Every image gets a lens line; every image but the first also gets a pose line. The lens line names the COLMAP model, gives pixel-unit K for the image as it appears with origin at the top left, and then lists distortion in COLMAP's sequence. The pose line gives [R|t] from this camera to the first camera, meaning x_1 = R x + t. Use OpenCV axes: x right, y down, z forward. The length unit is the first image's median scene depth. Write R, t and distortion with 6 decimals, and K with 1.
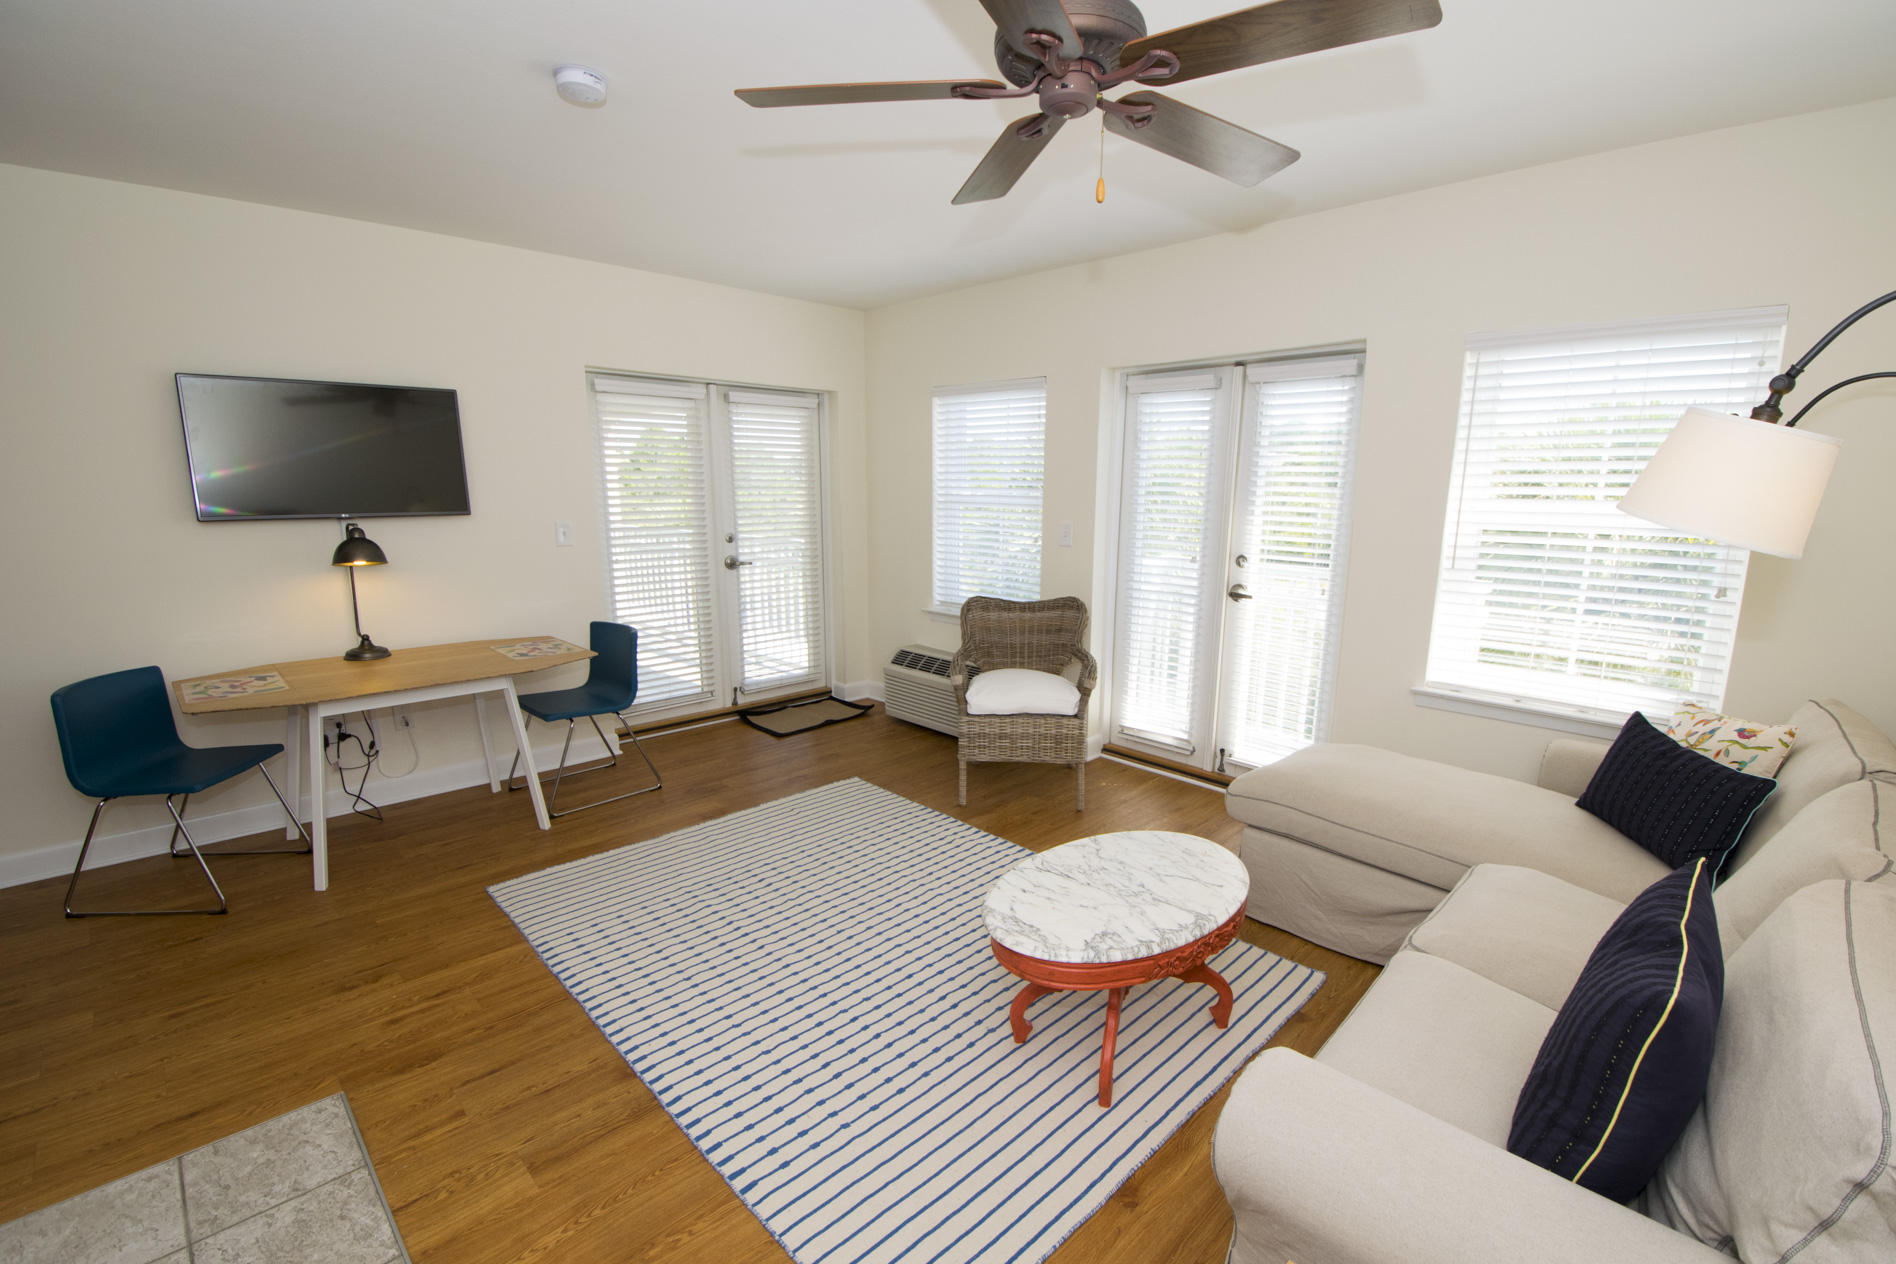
lens RADIAL K [[835.2, 0, 958.9], [0, 835.2, 643.2], [0, 0, 1]] dist [0.019147, -0.022430]
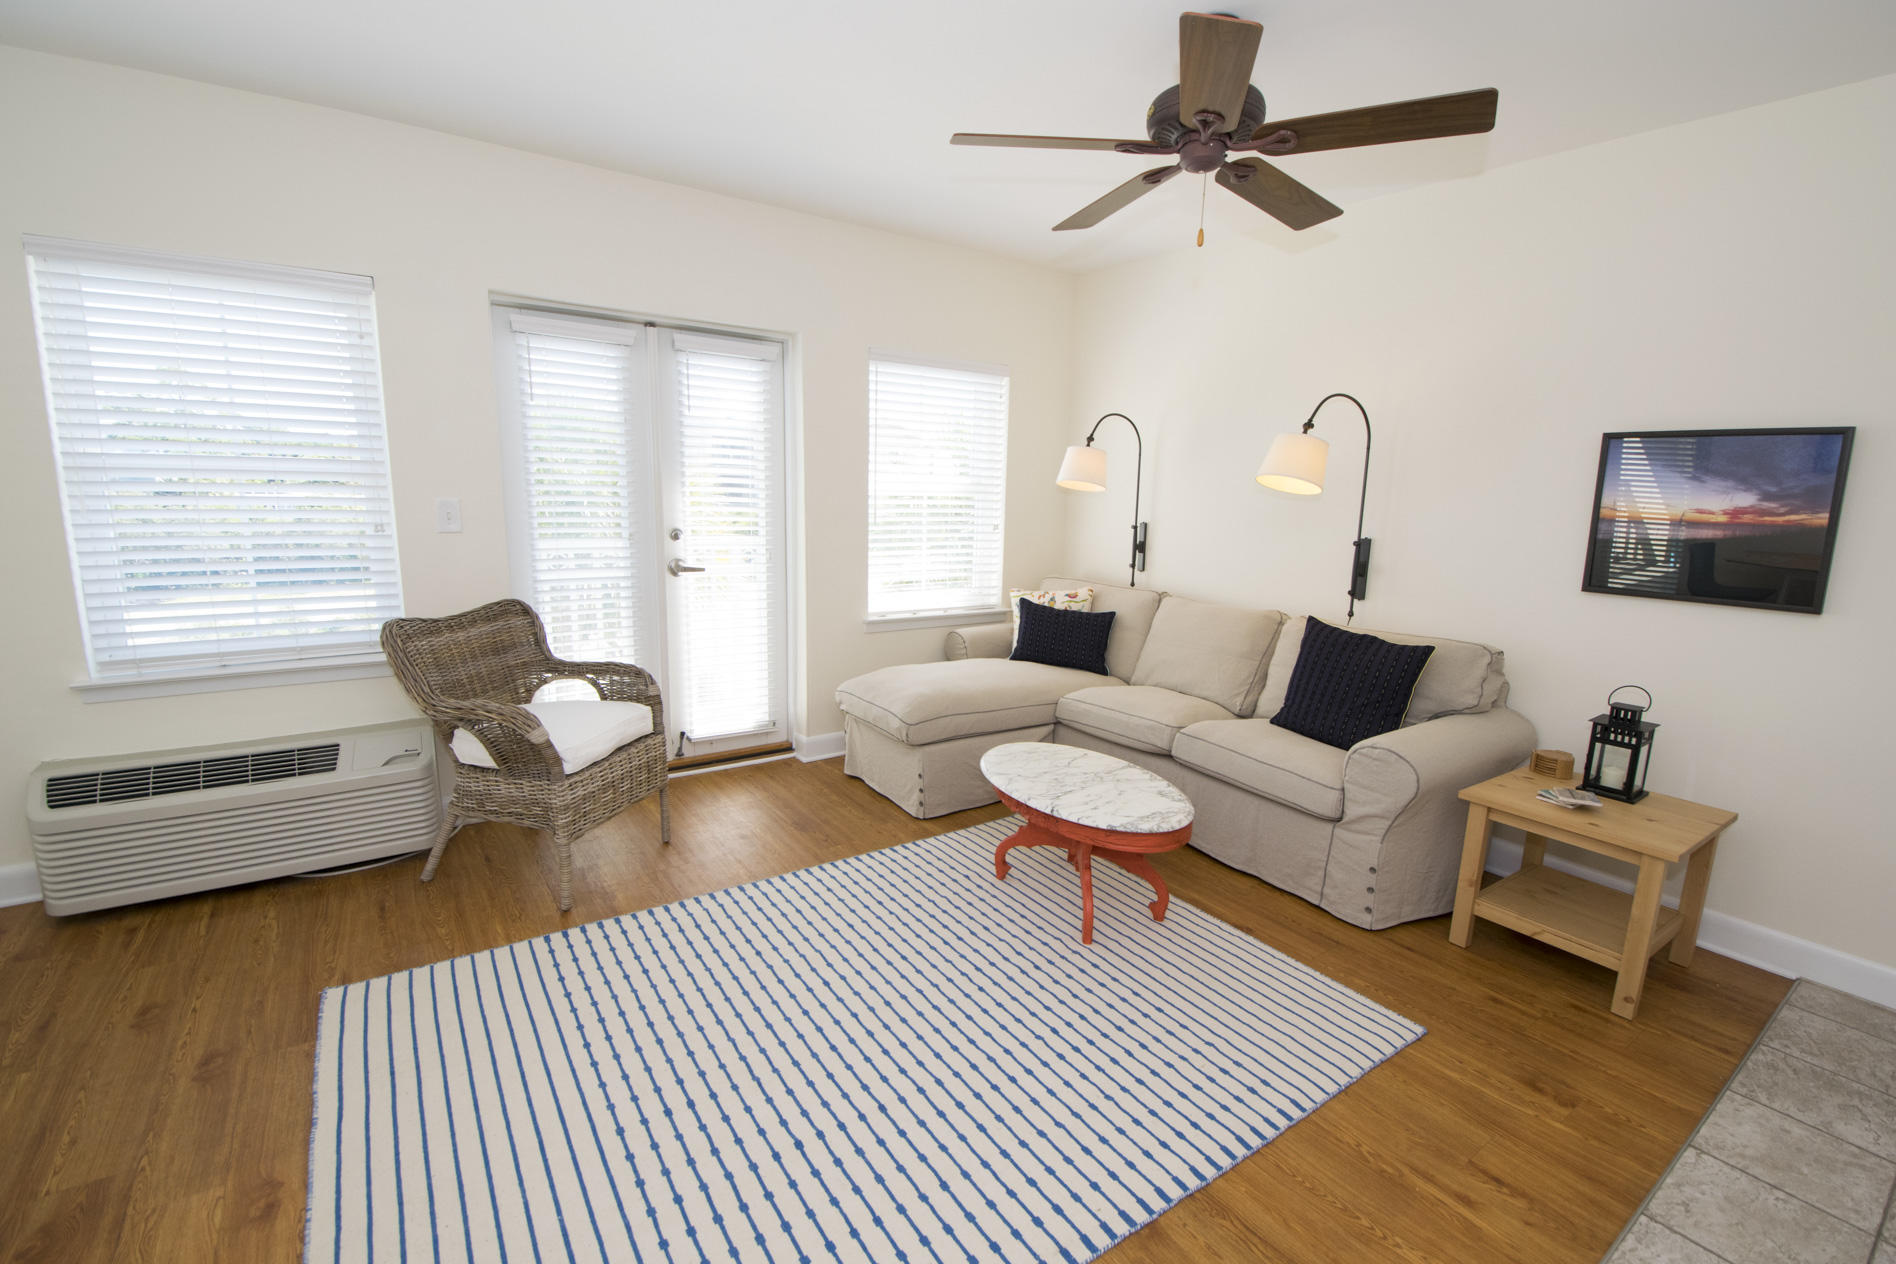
lens RADIAL K [[835.2, 0, 958.9], [0, 835.2, 643.2], [0, 0, 1]] dist [0.019147, -0.022430]
pose [[0.161308, -0.186091, 0.969201, -0.730188], [0.161141, 0.973849, 0.160164, -0.100290], [-0.973660, 0.130342, 0.187076, 0.667152]]
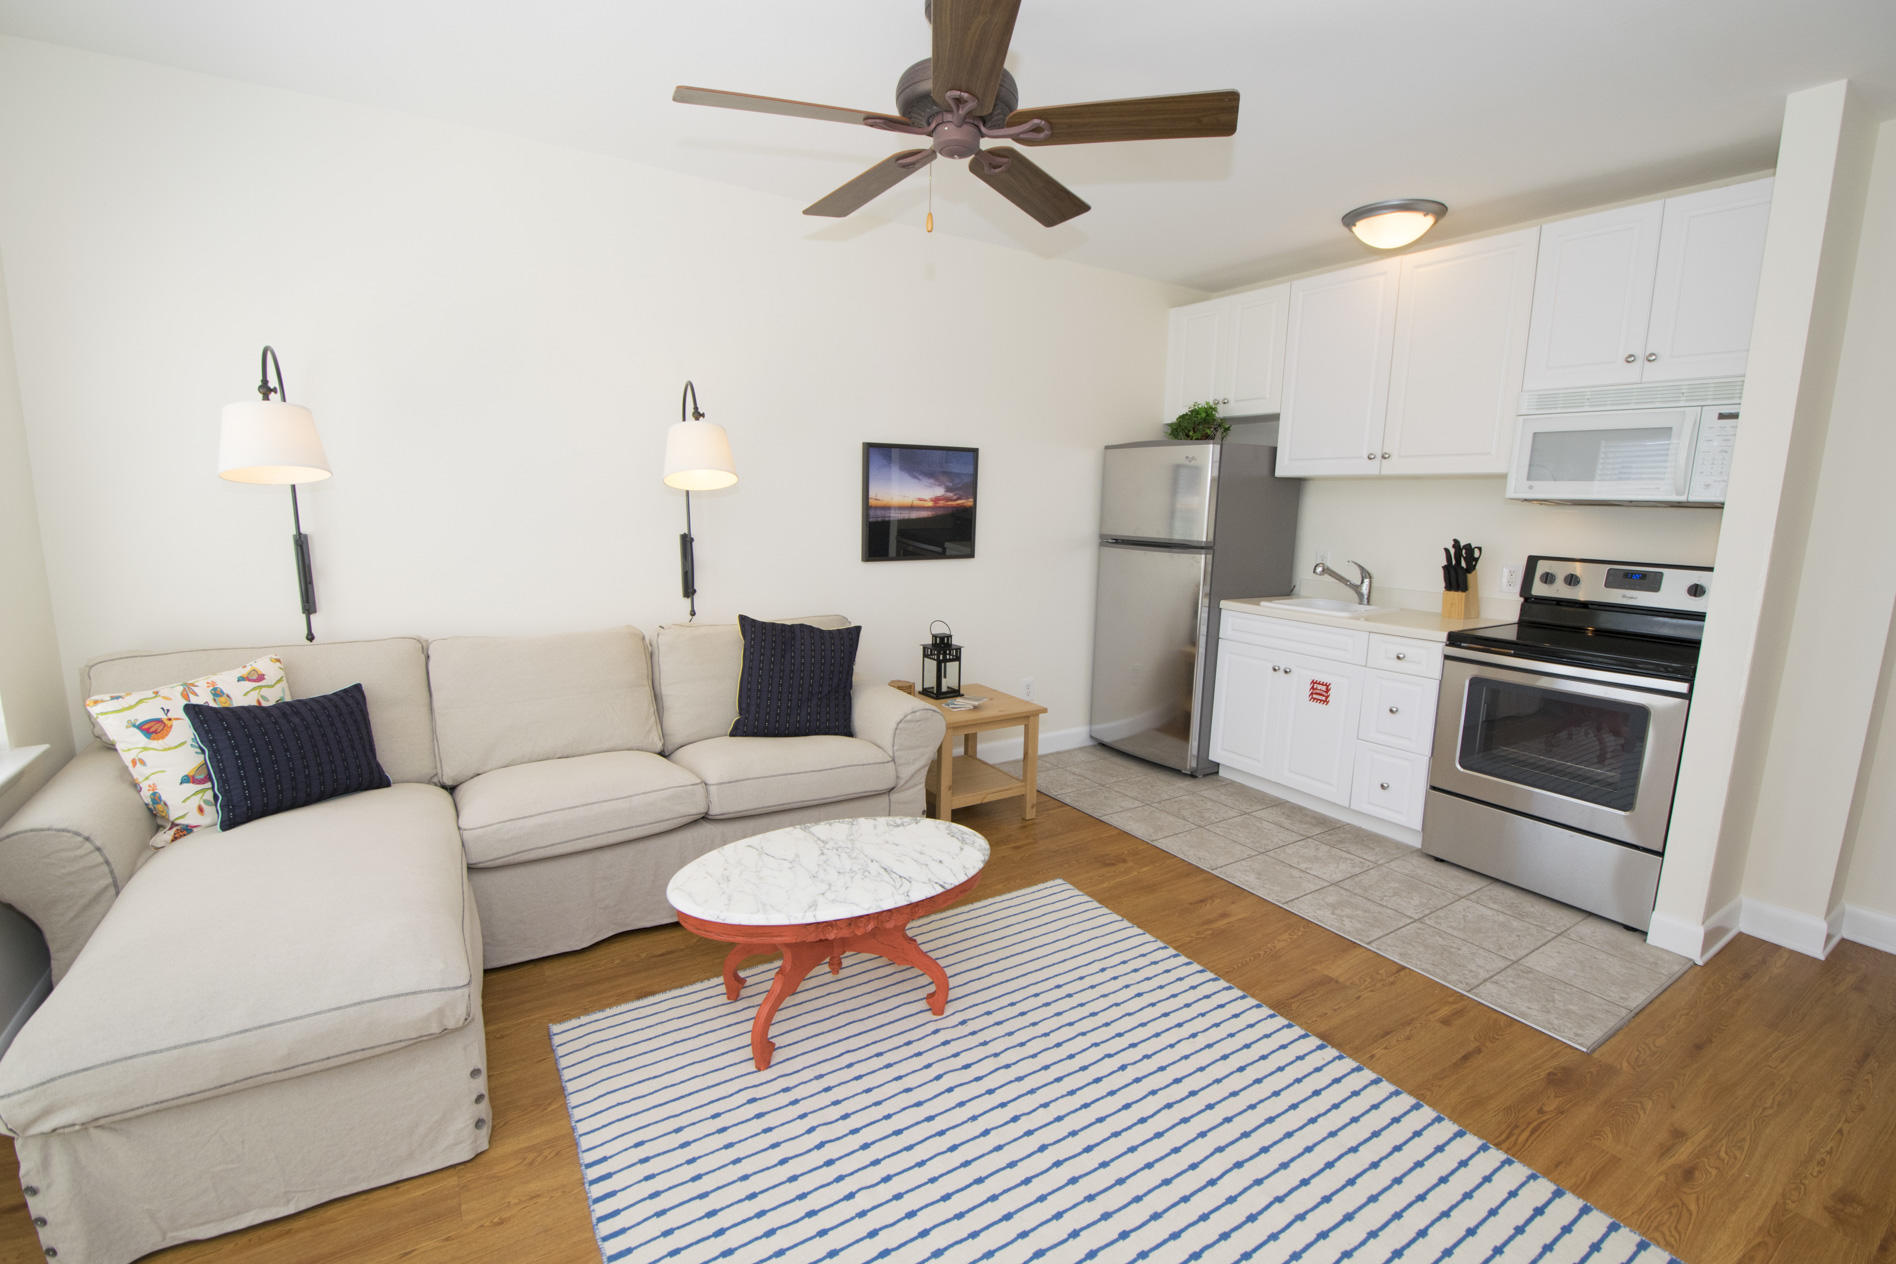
lens RADIAL K [[835.2, 0, 958.9], [0, 835.2, 643.2], [0, 0, 1]] dist [0.019147, -0.022430]
pose [[-0.979284, -0.060461, 0.193252, -0.087342], [0.012117, 0.935173, 0.353984, -0.217598], [-0.202127, 0.348993, -0.915068, 1.298834]]
